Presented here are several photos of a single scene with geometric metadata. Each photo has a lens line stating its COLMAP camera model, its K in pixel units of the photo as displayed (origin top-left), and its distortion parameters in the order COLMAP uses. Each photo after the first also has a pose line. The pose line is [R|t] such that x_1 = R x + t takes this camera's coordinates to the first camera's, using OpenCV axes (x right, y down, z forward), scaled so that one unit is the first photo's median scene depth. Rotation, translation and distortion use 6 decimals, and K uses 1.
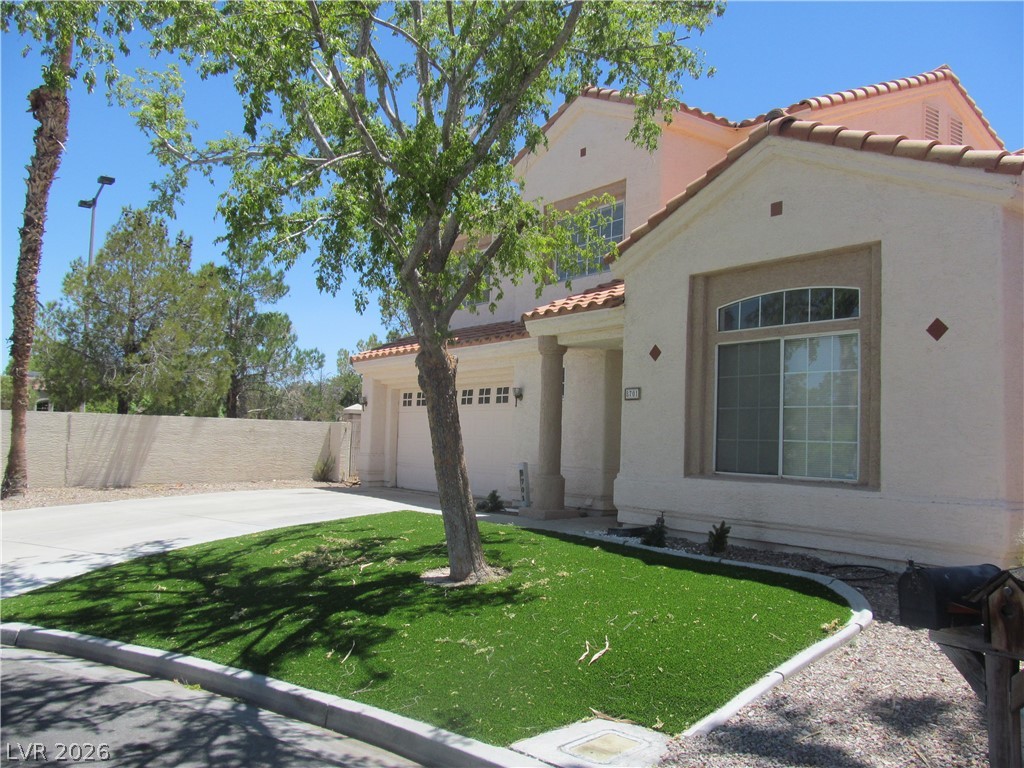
lens RADIAL K [[868.0, 0, 509.0], [0, 868.0, 379.6], [0, 0, 1]] dist [-0.048128, 0.042580]
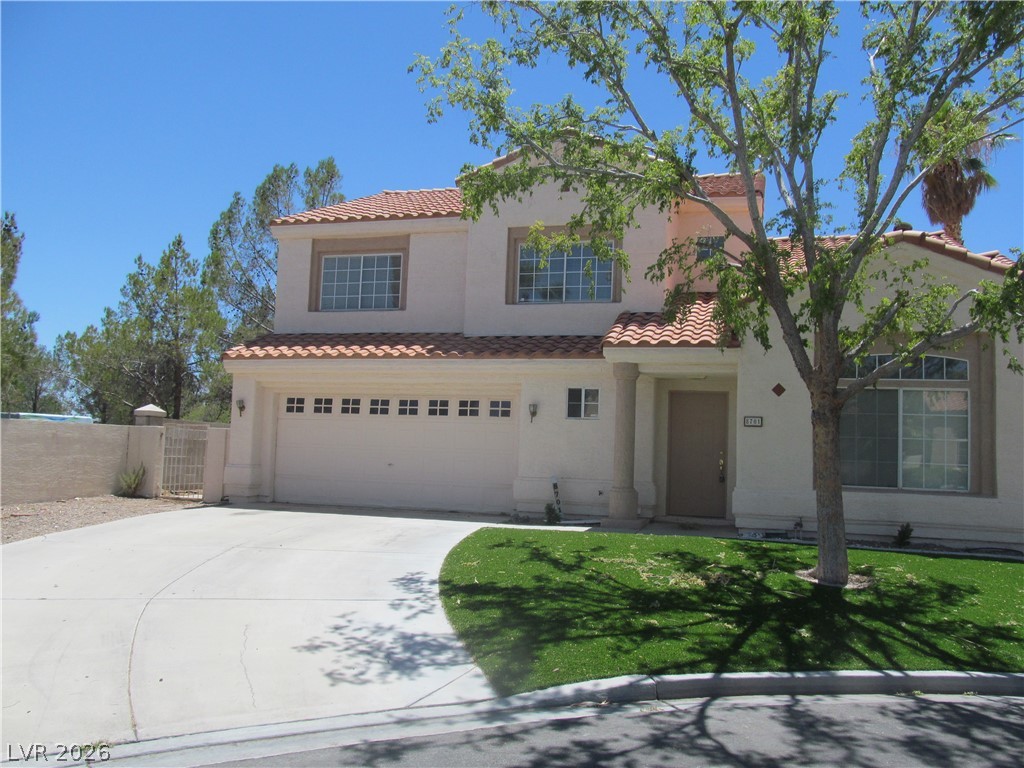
lens RADIAL K [[868.0, 0, 509.0], [0, 868.0, 379.6], [0, 0, 1]] dist [-0.048128, 0.042580]
pose [[0.785558, 0.050079, 0.616758, -0.850761], [-0.054550, 0.998444, -0.011590, -0.009558], [-0.616379, -0.024539, 0.787067, 0.250691]]
